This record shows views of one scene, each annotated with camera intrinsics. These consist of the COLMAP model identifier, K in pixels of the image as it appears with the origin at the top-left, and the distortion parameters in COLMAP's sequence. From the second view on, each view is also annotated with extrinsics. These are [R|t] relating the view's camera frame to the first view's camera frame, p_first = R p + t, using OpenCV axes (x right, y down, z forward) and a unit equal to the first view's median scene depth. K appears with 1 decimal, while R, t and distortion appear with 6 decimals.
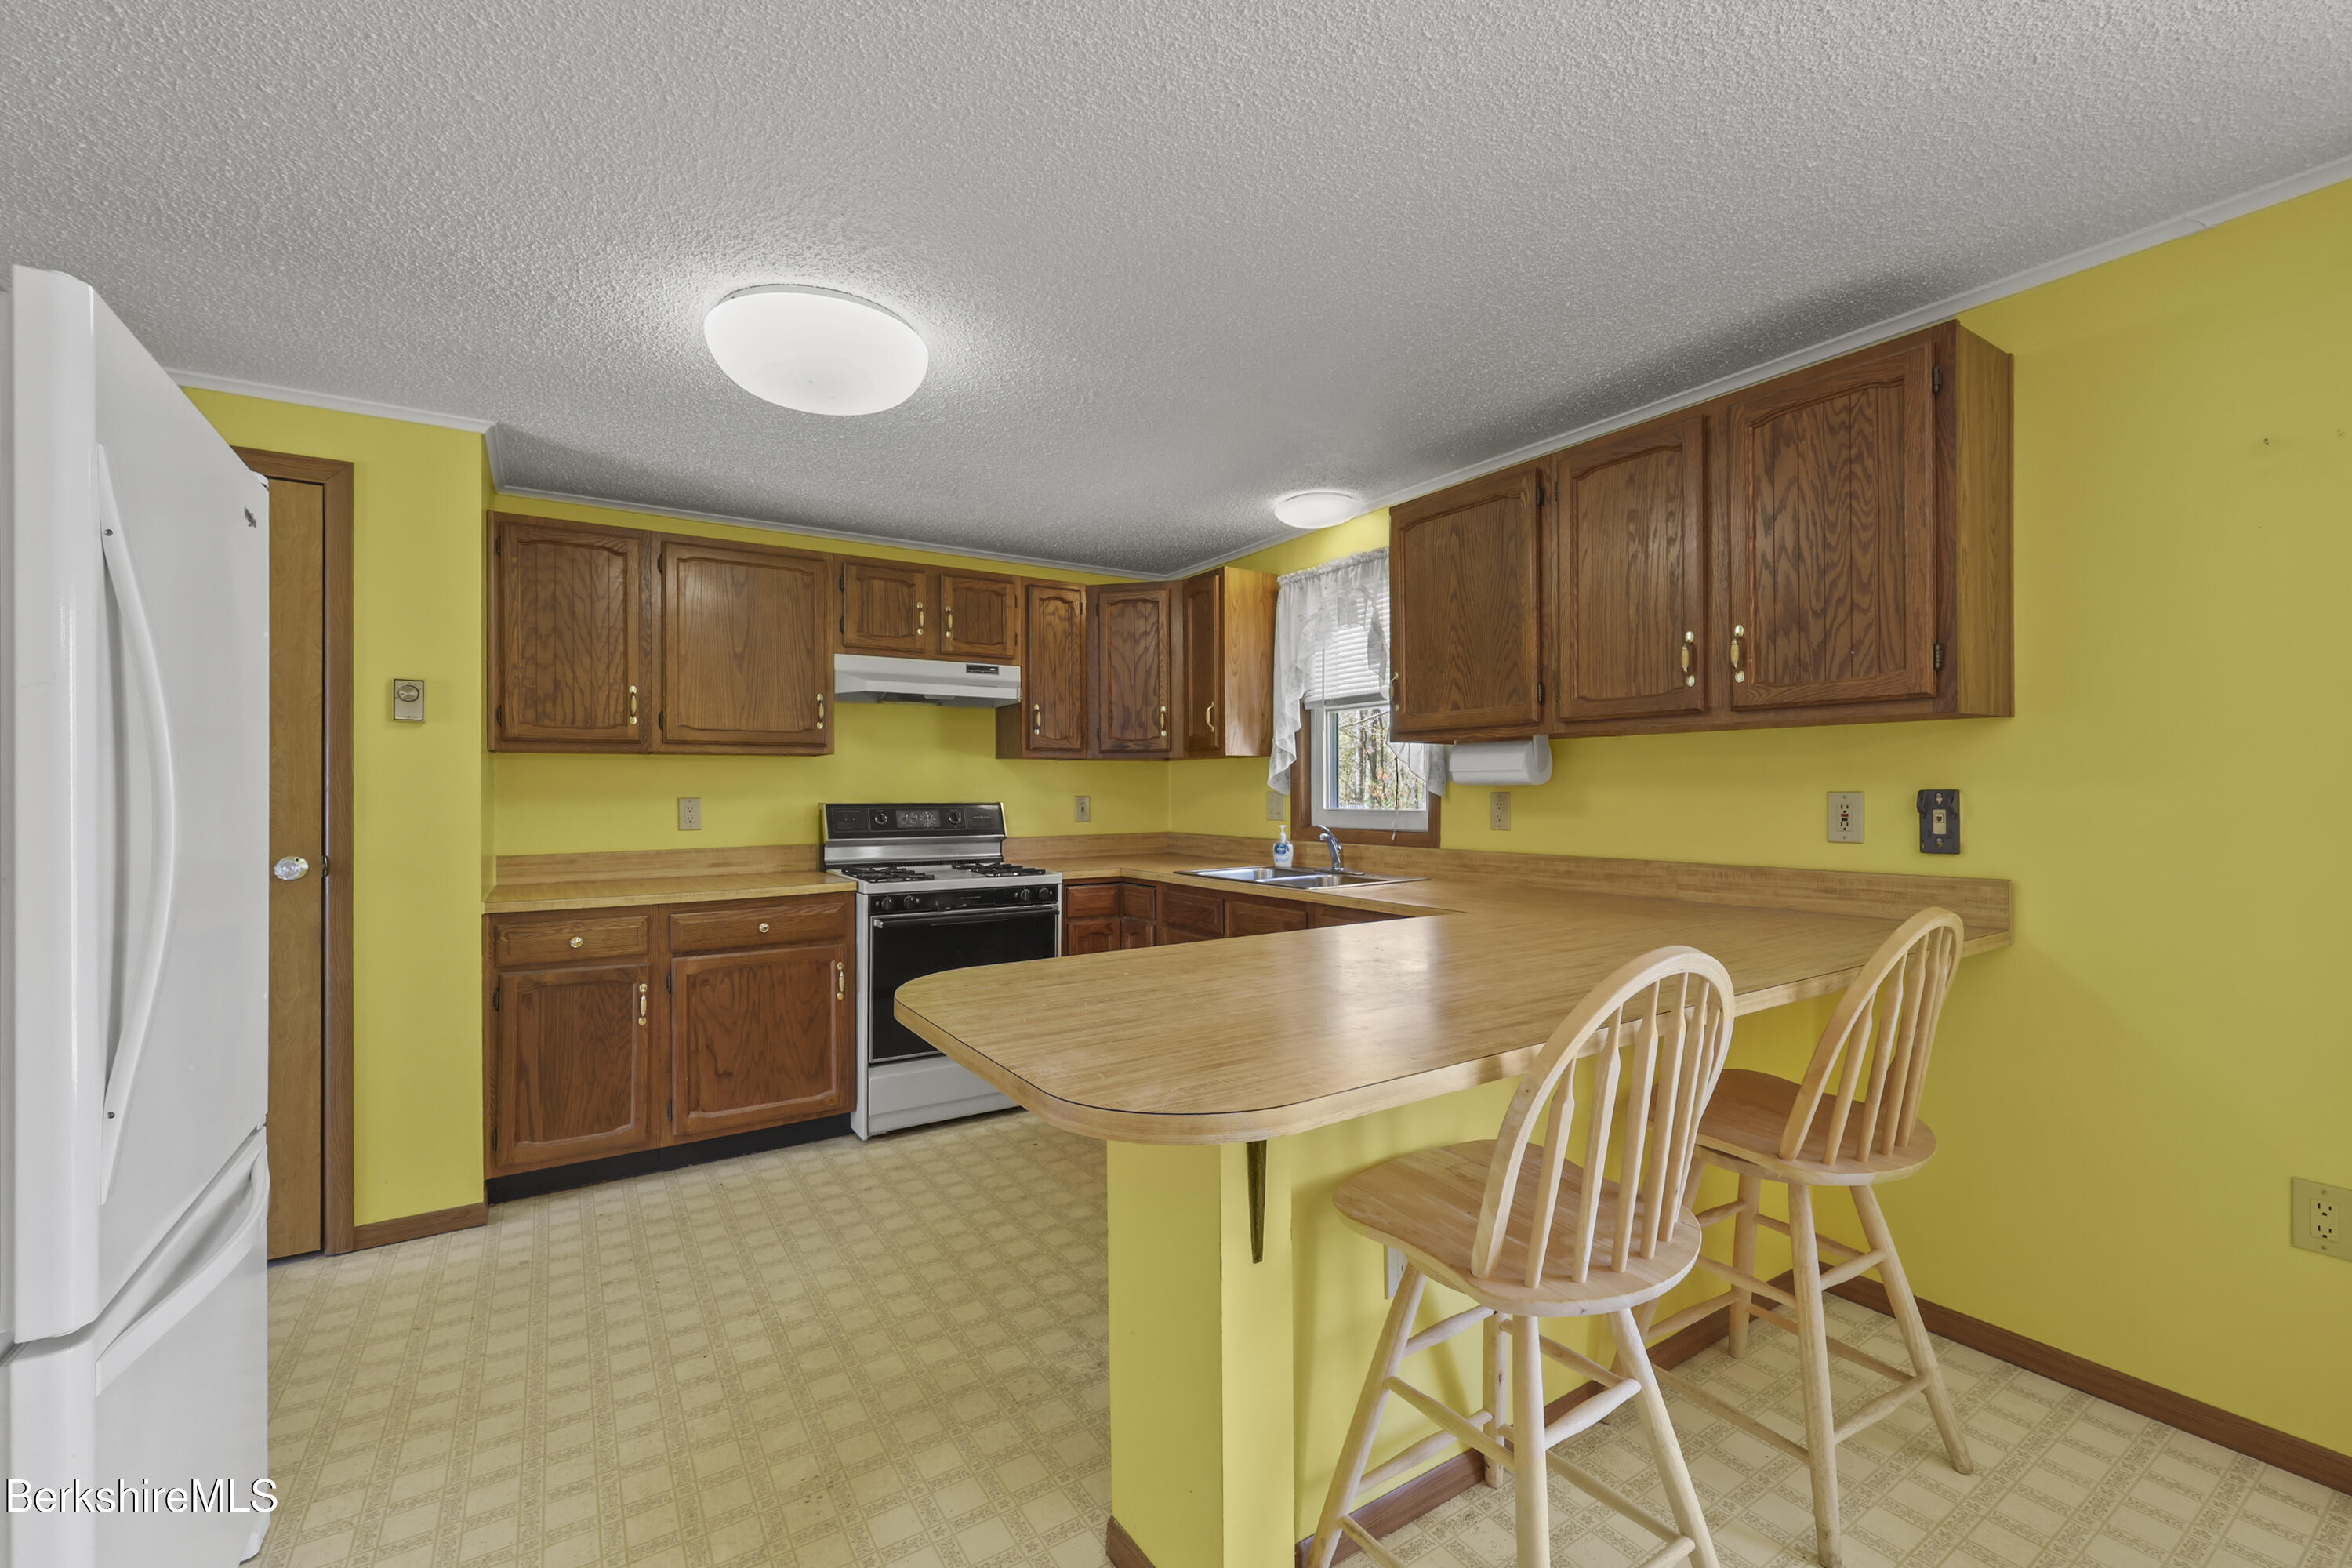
lens RADIAL K [[957.3, 0, 1170.4], [0, 957.3, 793.1], [0, 0, 1]] dist [-0.000423, -0.000896]
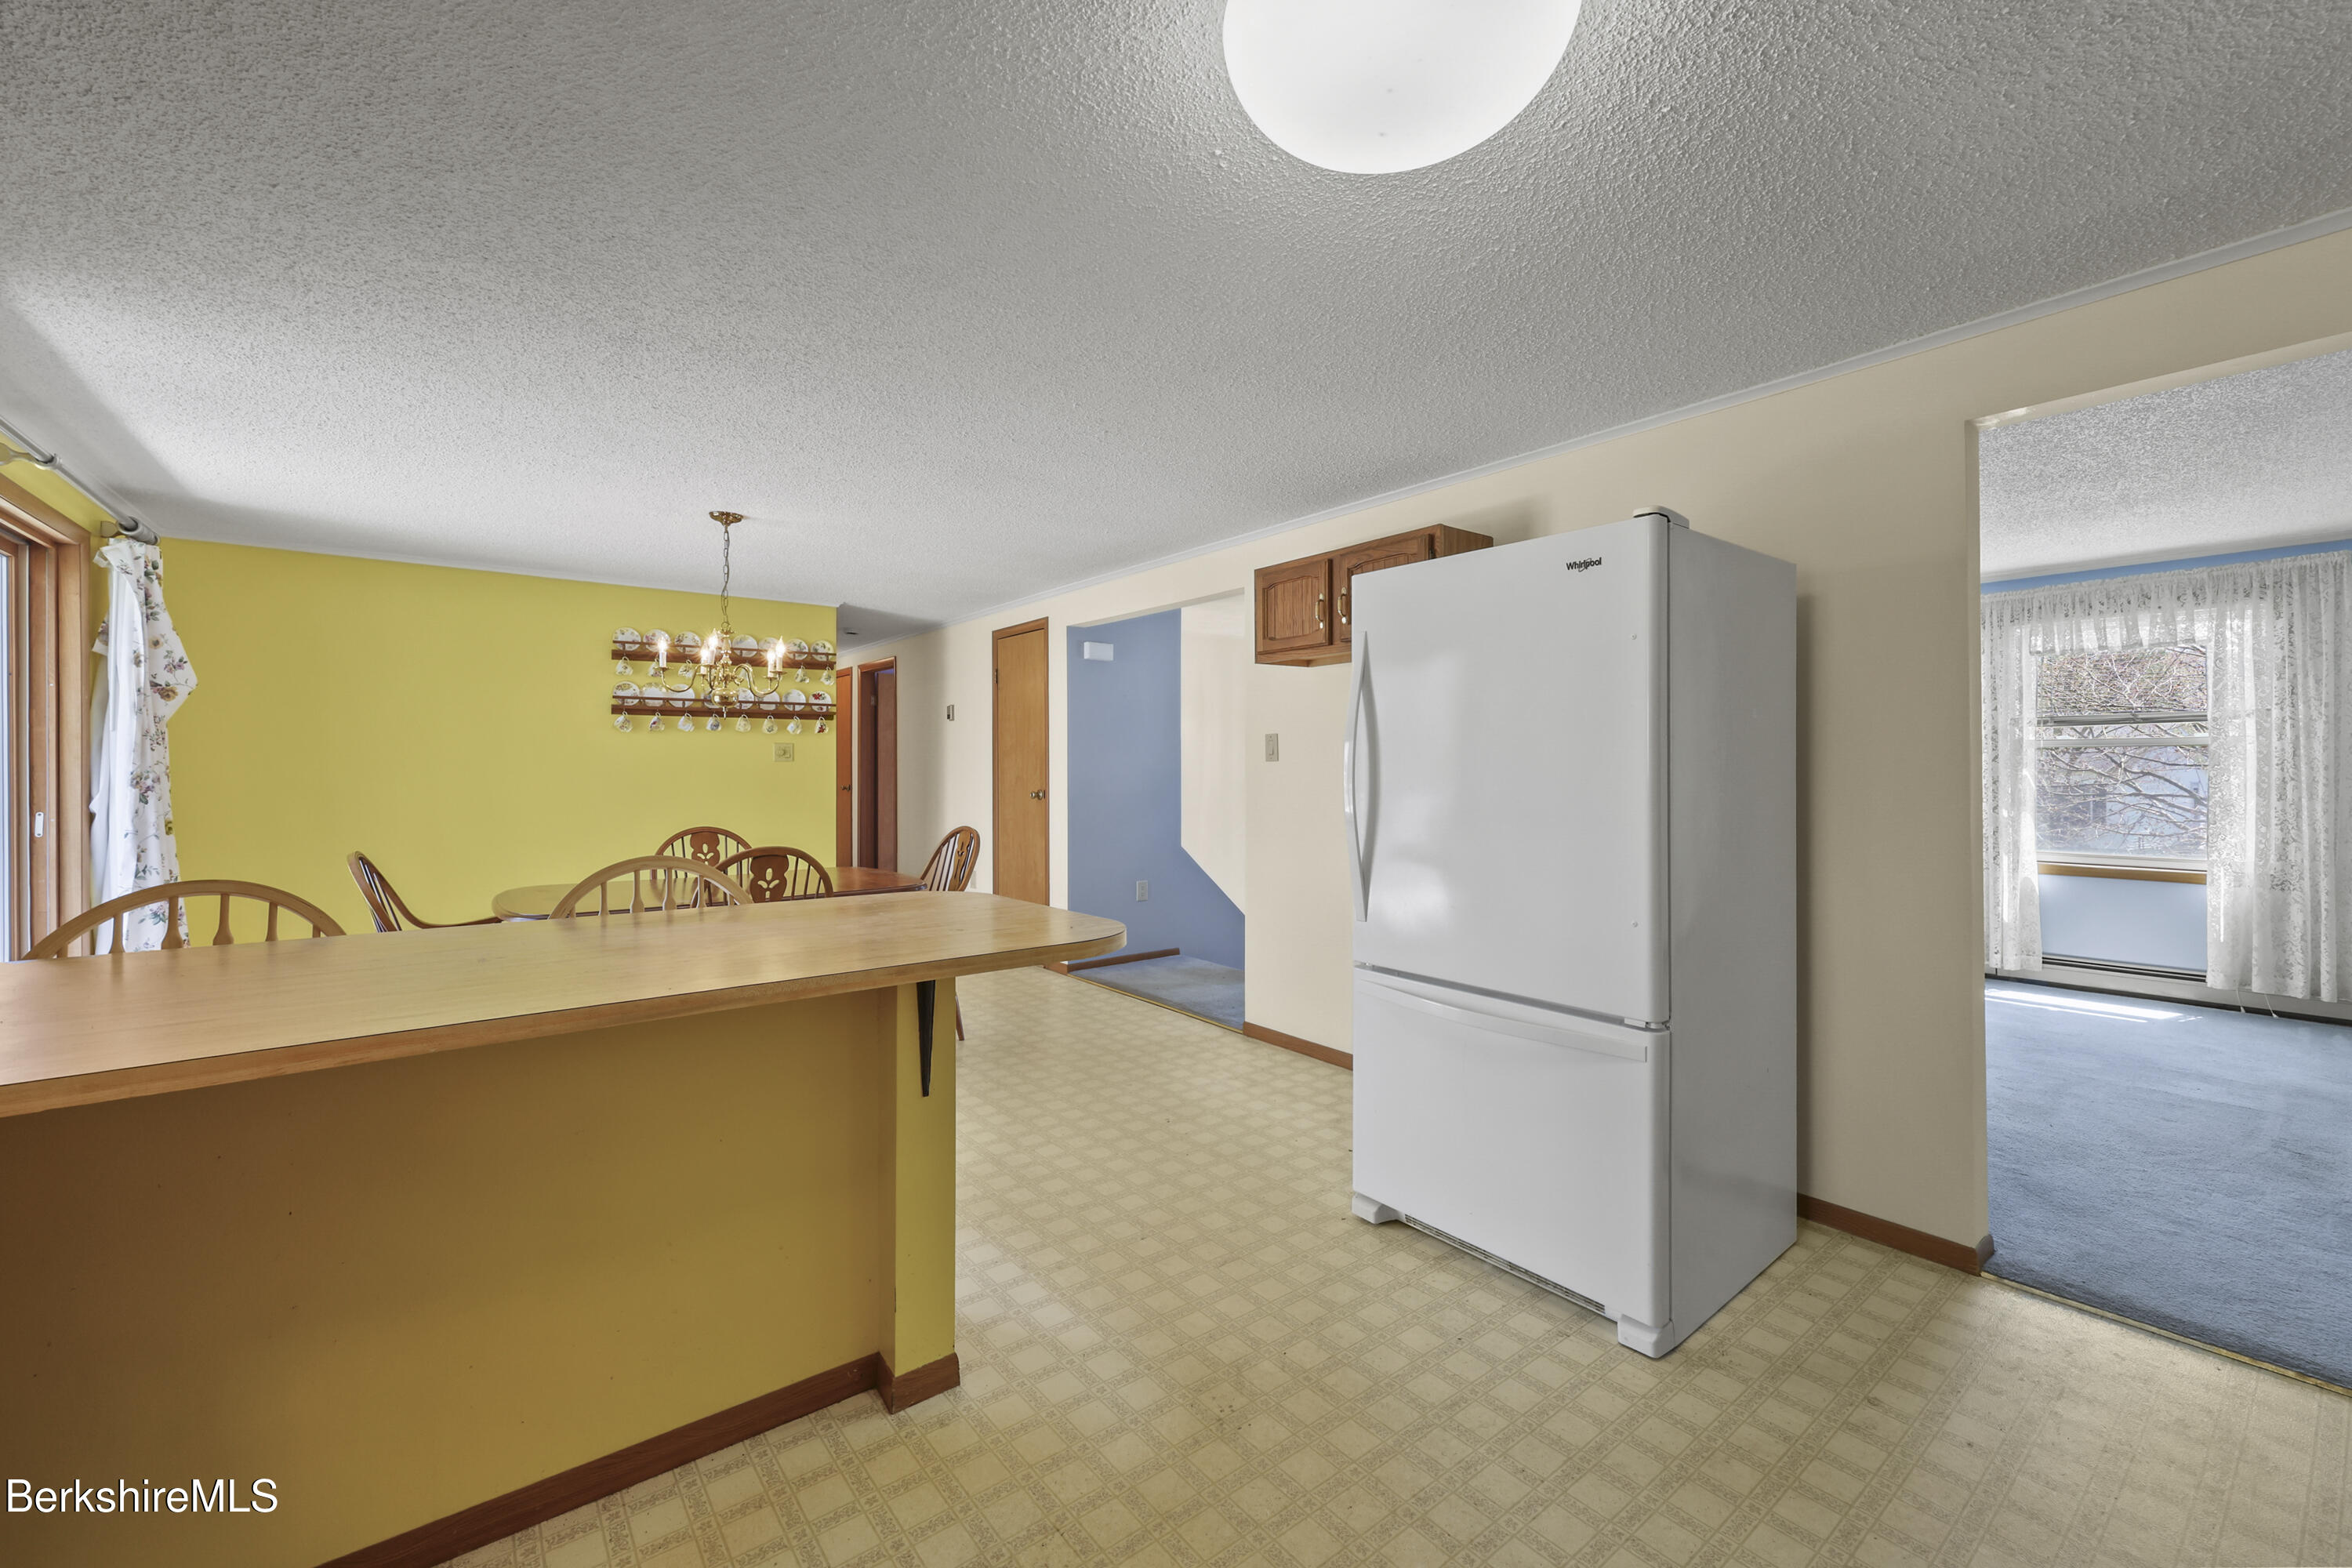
lens RADIAL K [[957.3, 0, 1182.9], [0, 957.3, 771.5], [0, 0, 1]] dist [-0.000423, -0.000896]
pose [[-0.995685, 0.010500, -0.092207, -0.110243], [0.009980, 0.999932, 0.006101, -0.000205], [0.092264, 0.005154, -0.995721, 1.002165]]
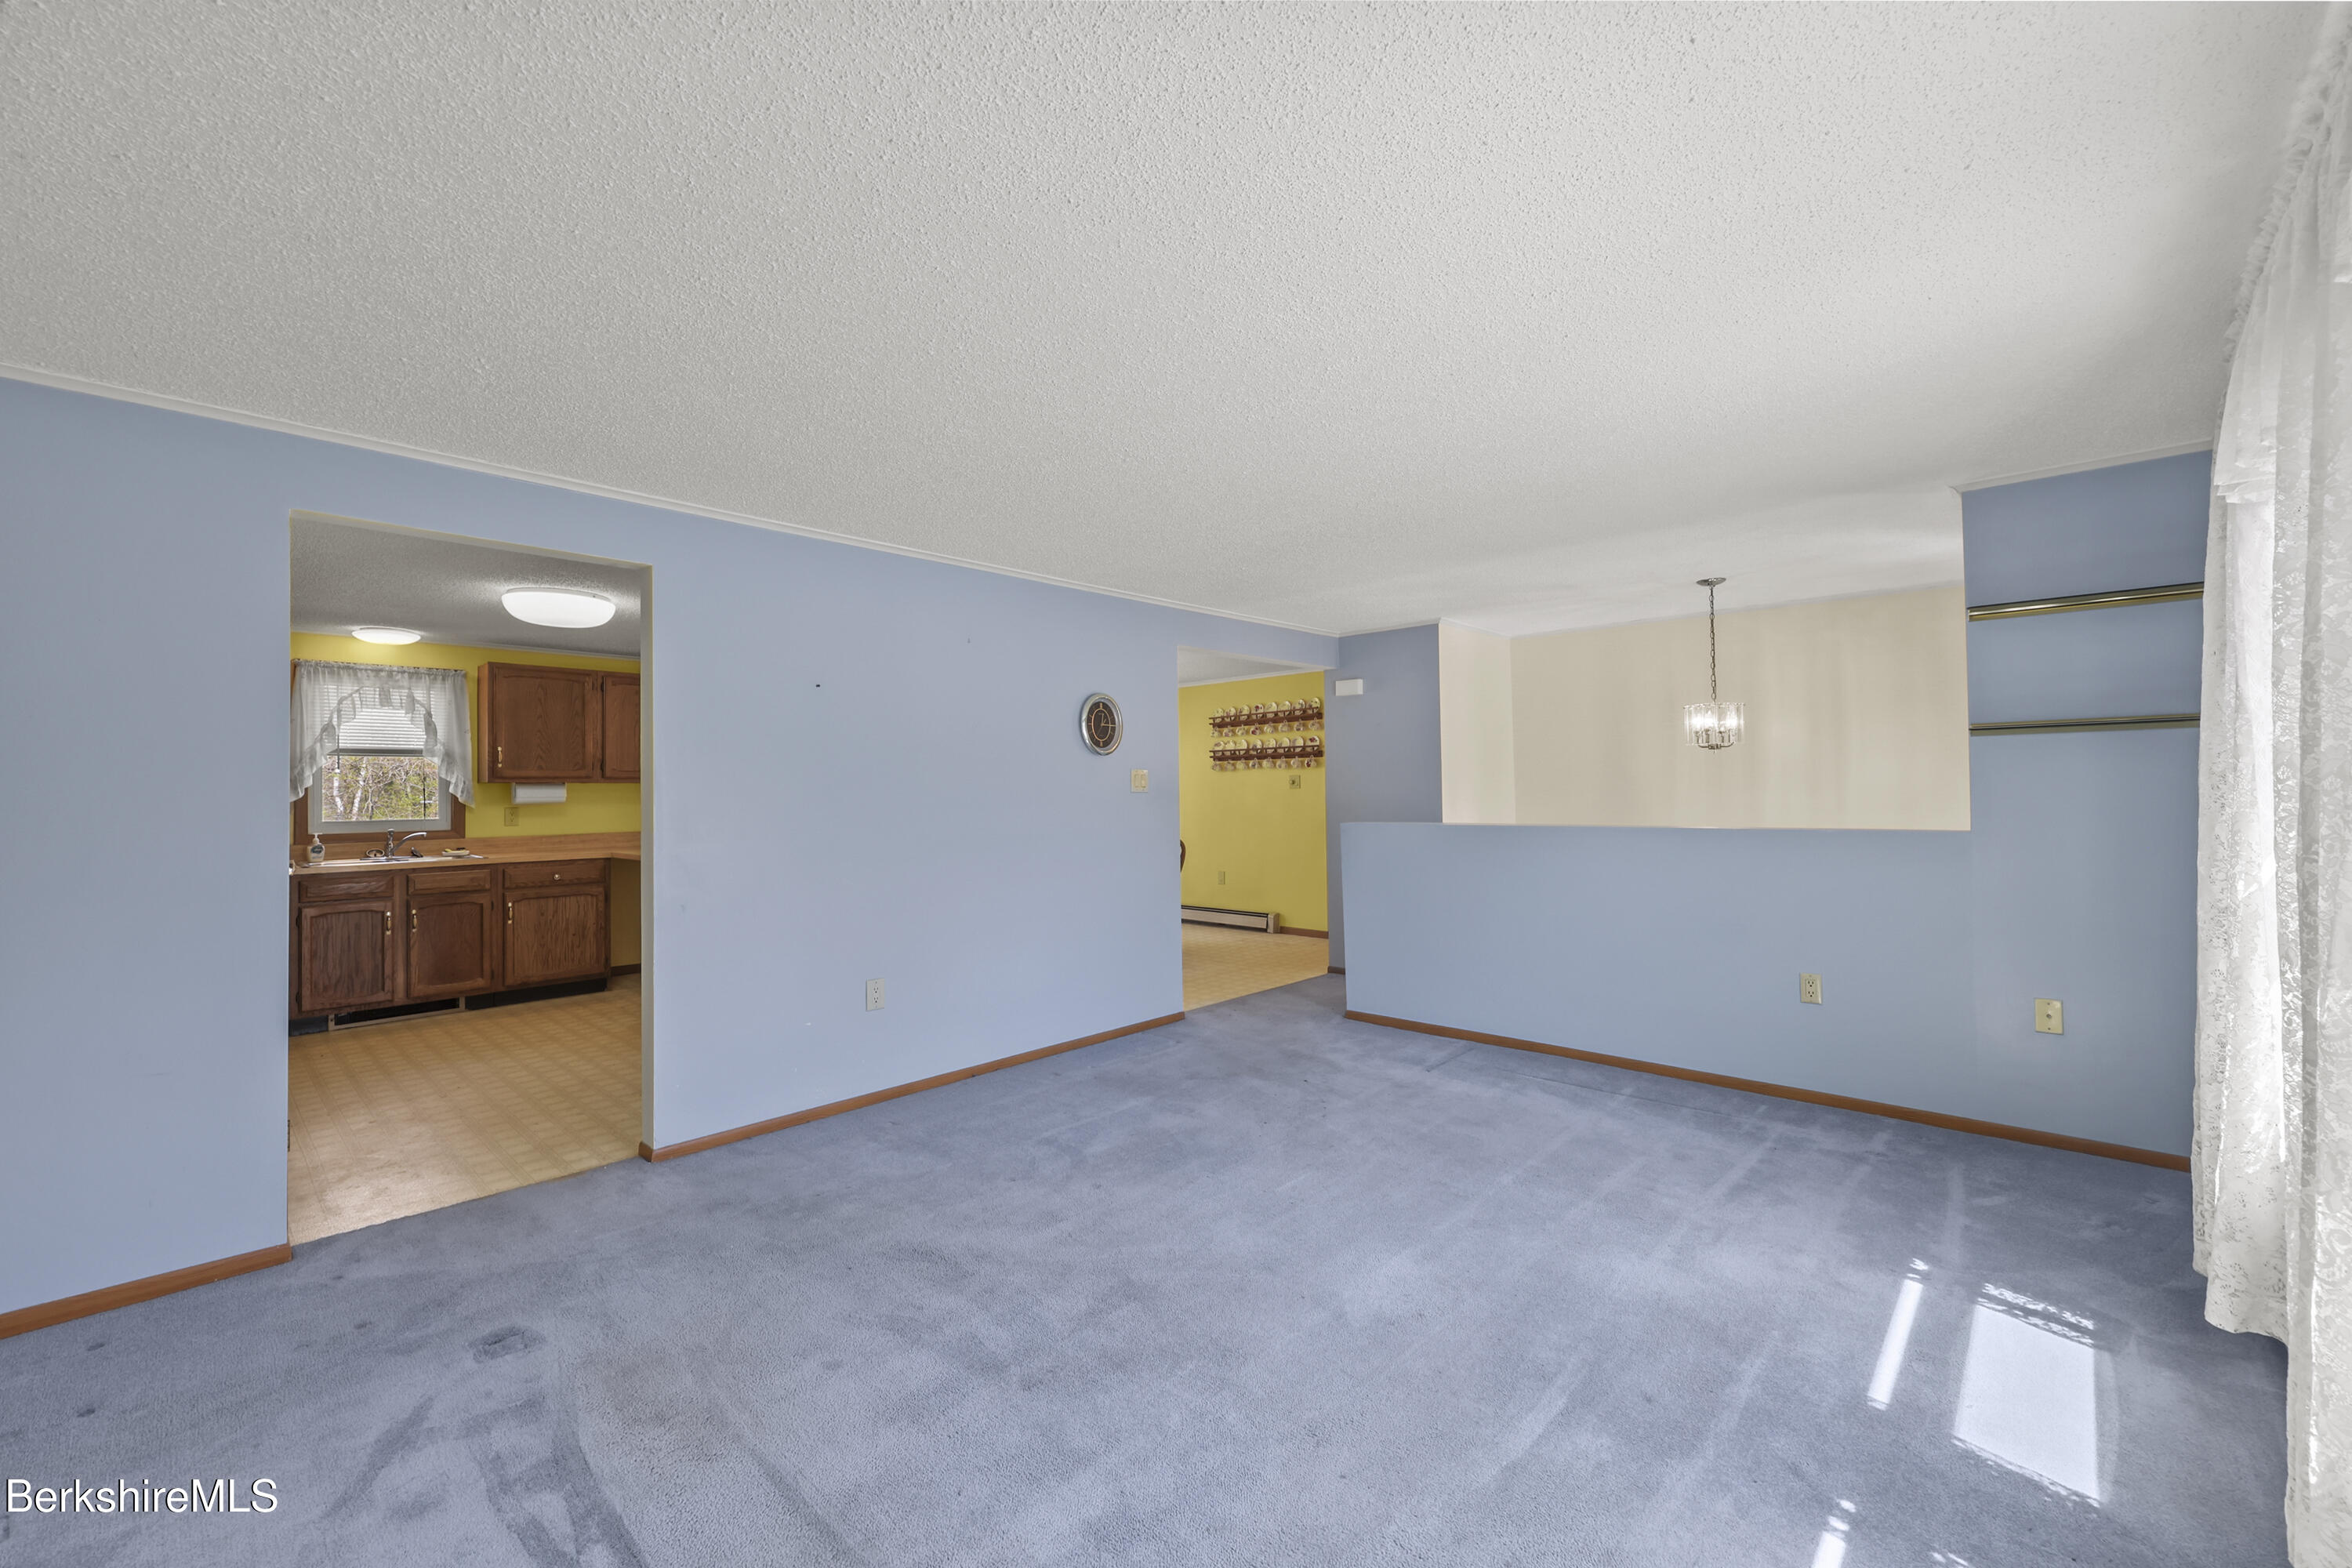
lens RADIAL K [[957.3, 0, 1184.4], [0, 957.3, 779.8], [0, 0, 1]] dist [-0.000423, -0.000896]
pose [[-0.233257, 0.023150, 0.972139, -1.806599], [0.018624, 0.999640, -0.019337, 0.005526], [-0.972237, 0.013595, -0.233604, 0.072778]]
